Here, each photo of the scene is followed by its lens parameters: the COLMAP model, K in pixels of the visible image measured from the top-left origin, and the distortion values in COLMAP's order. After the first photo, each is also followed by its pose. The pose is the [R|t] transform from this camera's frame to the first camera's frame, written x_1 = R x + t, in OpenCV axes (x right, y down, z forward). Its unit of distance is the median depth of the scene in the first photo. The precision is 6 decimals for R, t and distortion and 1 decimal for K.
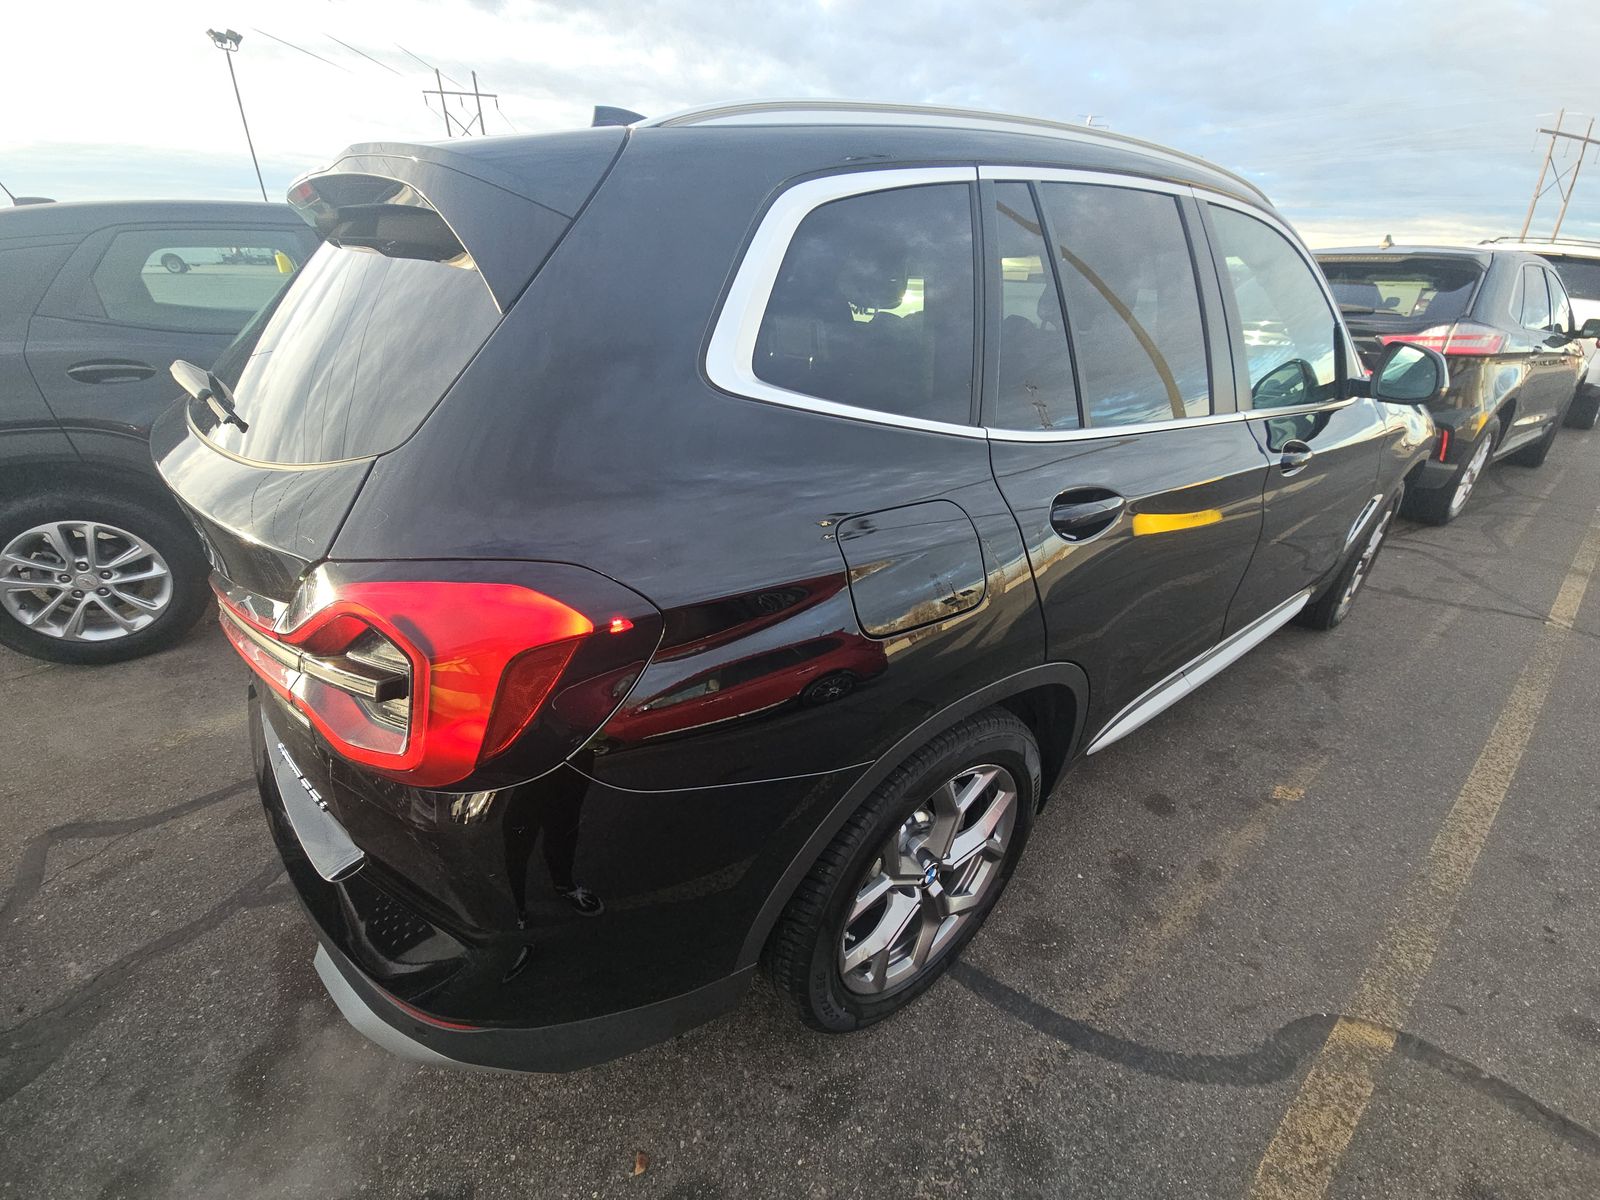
lens RADIAL K [[648.1, 0, 800.0], [0, 648.1, 600.0], [0, 0, 1]] dist [0.014813, -0.011238]
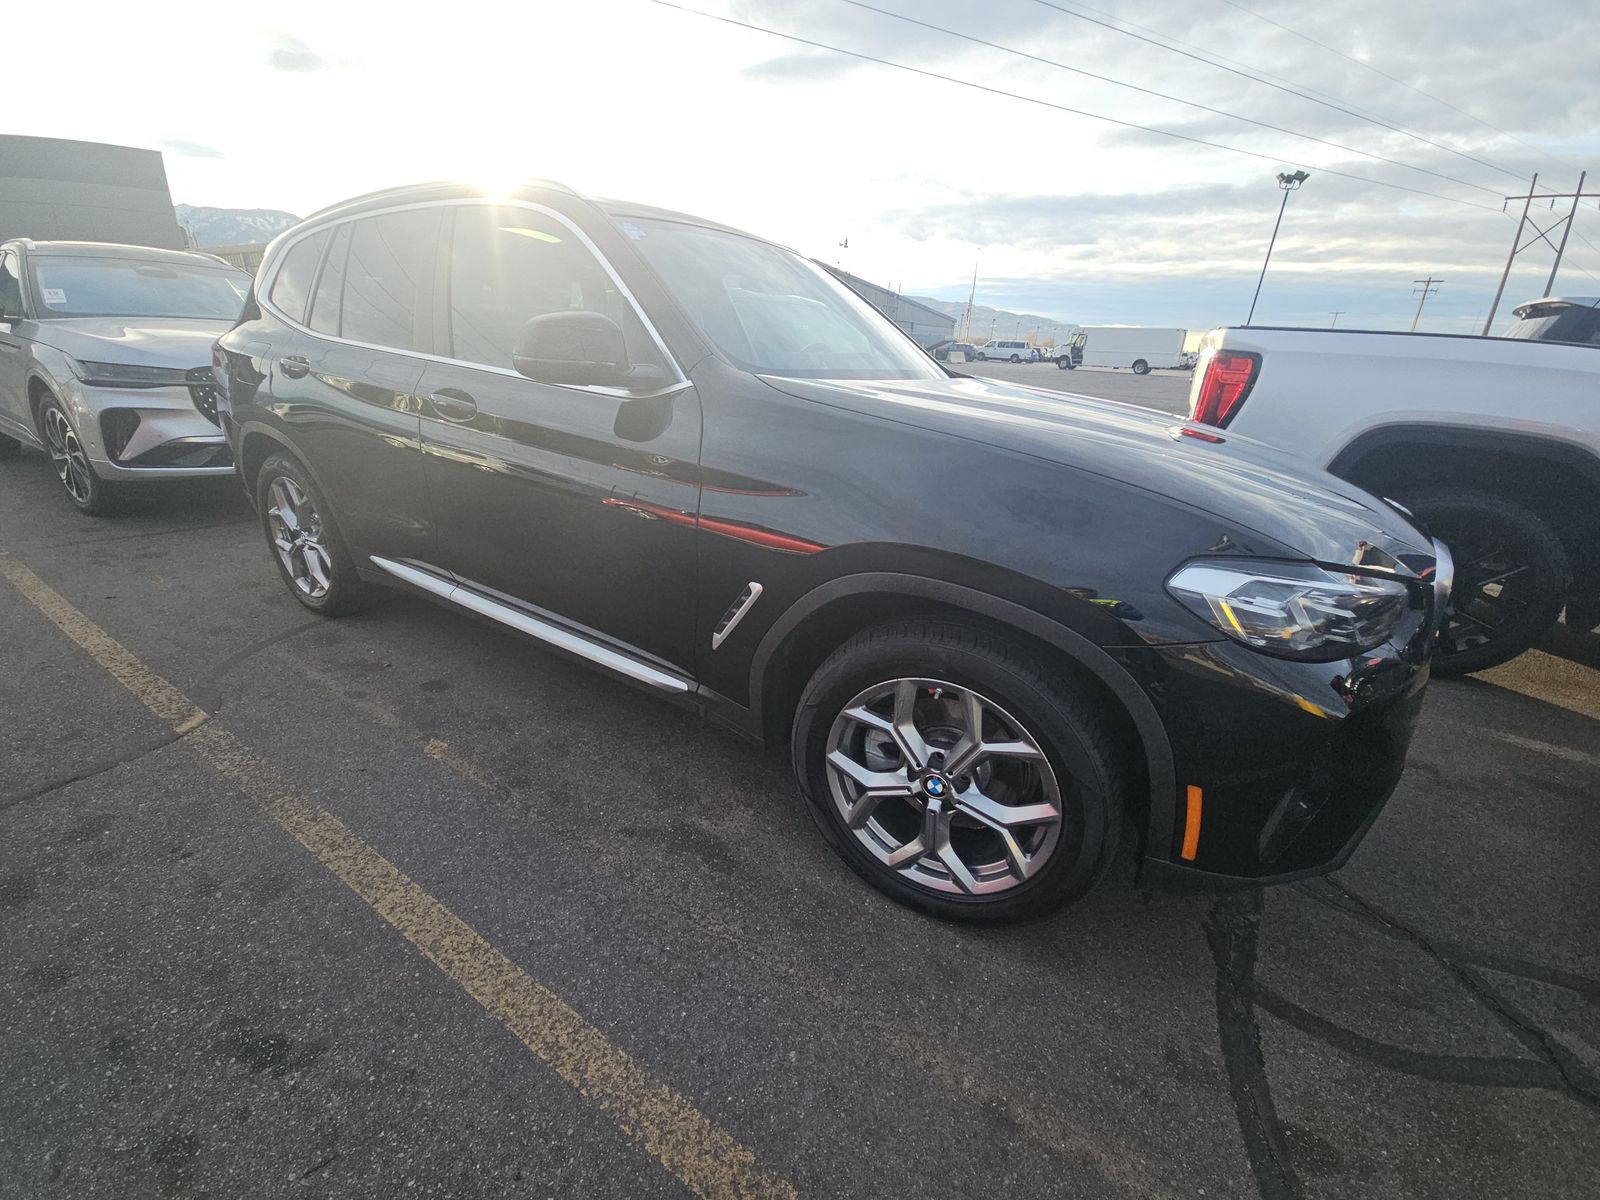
lens RADIAL K [[655.7, 0, 800.0], [0, 655.7, 600.0], [0, 0, 1]] dist [-0.000888, -0.000139]
pose [[0.336203, 0.336216, -0.879731, 1.787209], [-0.462867, 0.872493, 0.156558, -0.324917], [0.820196, 0.354563, 0.448958, 0.948822]]
